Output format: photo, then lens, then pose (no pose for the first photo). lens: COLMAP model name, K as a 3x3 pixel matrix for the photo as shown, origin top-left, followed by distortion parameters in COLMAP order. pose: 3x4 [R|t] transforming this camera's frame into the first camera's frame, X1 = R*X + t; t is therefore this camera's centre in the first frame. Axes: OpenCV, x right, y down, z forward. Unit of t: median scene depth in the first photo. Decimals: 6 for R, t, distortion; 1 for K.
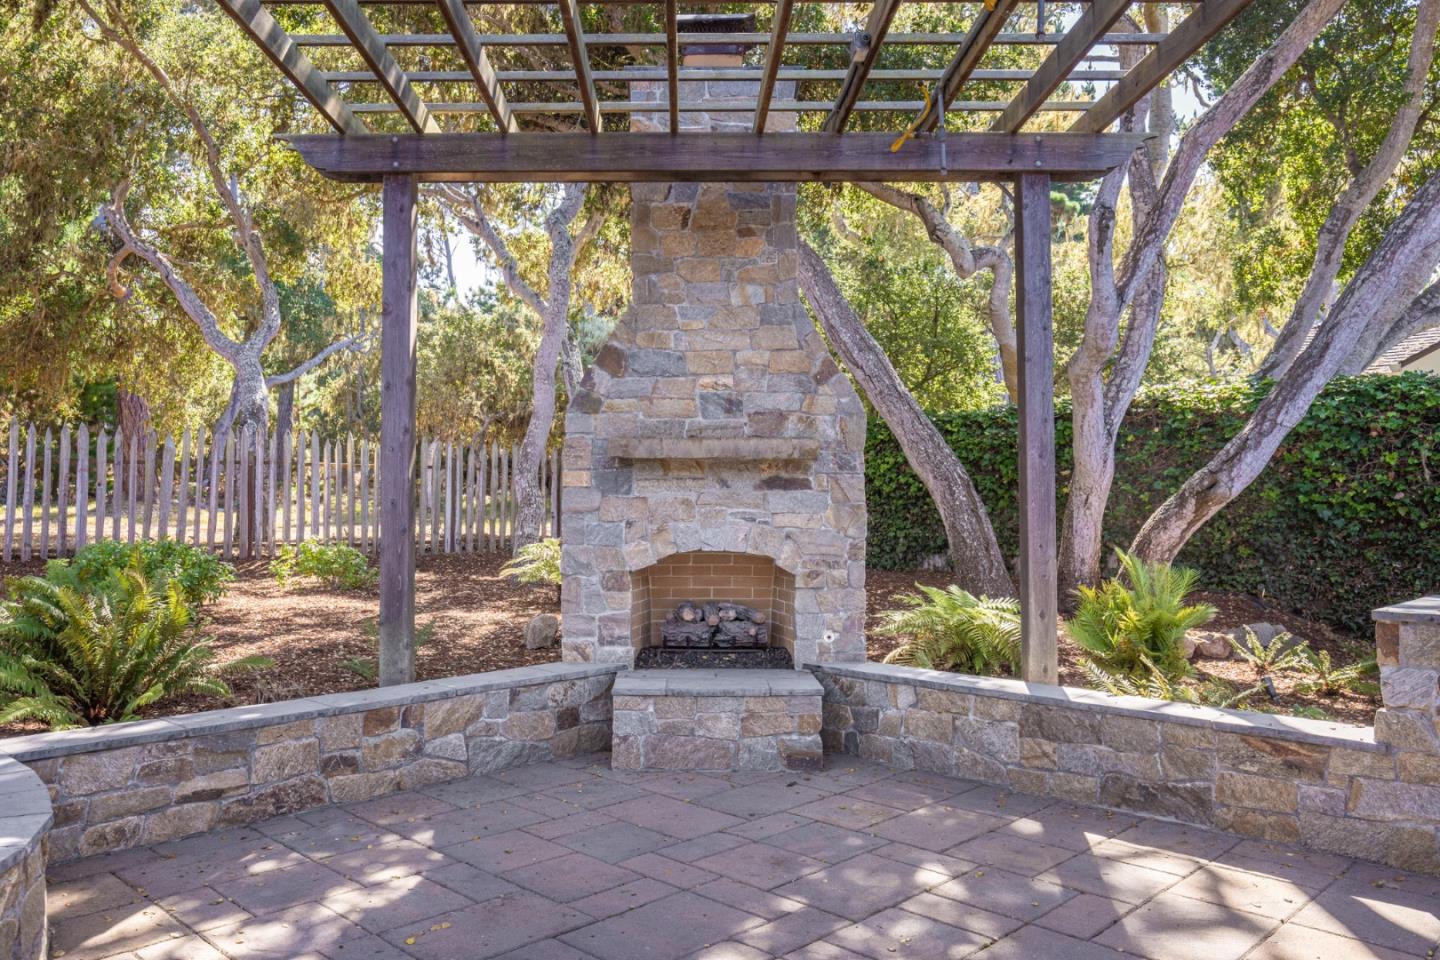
lens RADIAL K [[1103.2, 0, 715.4], [0, 1103.2, 459.2], [0, 0, 1]] dist [0.002862, 0.001763]
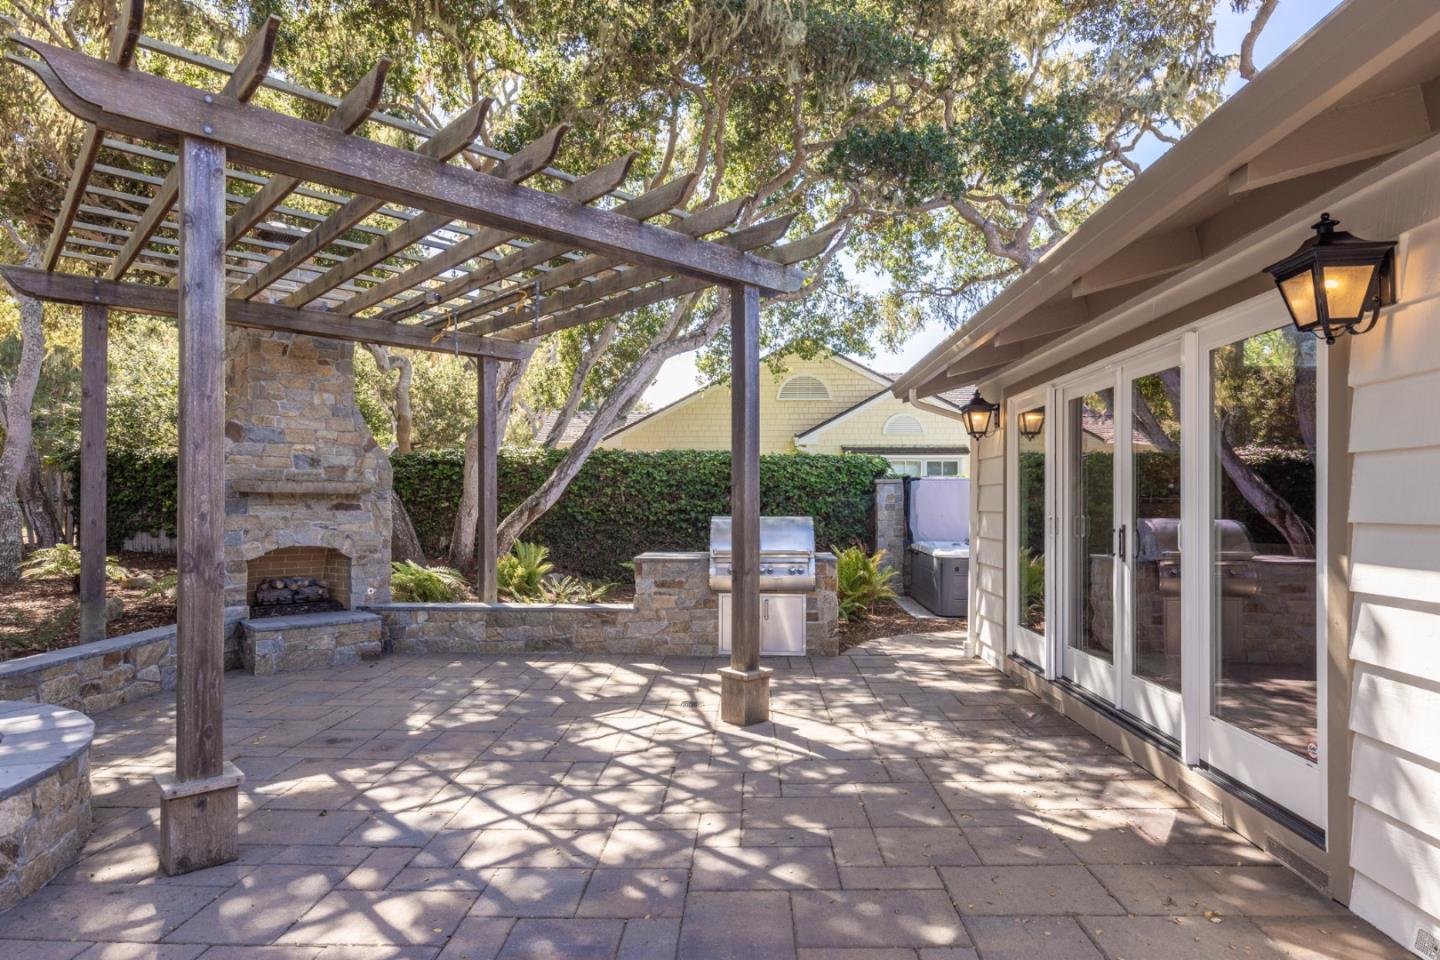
lens RADIAL K [[814.2, 0, 720.0], [0, 814.2, 480.0], [0, 0, 1]] dist [0.002080, 0.000428]
pose [[0.733568, 0.017767, 0.679384, -0.388350], [-0.023625, 0.999721, -0.000635, -0.034843], [-0.679206, -0.015585, 0.733783, -0.375770]]
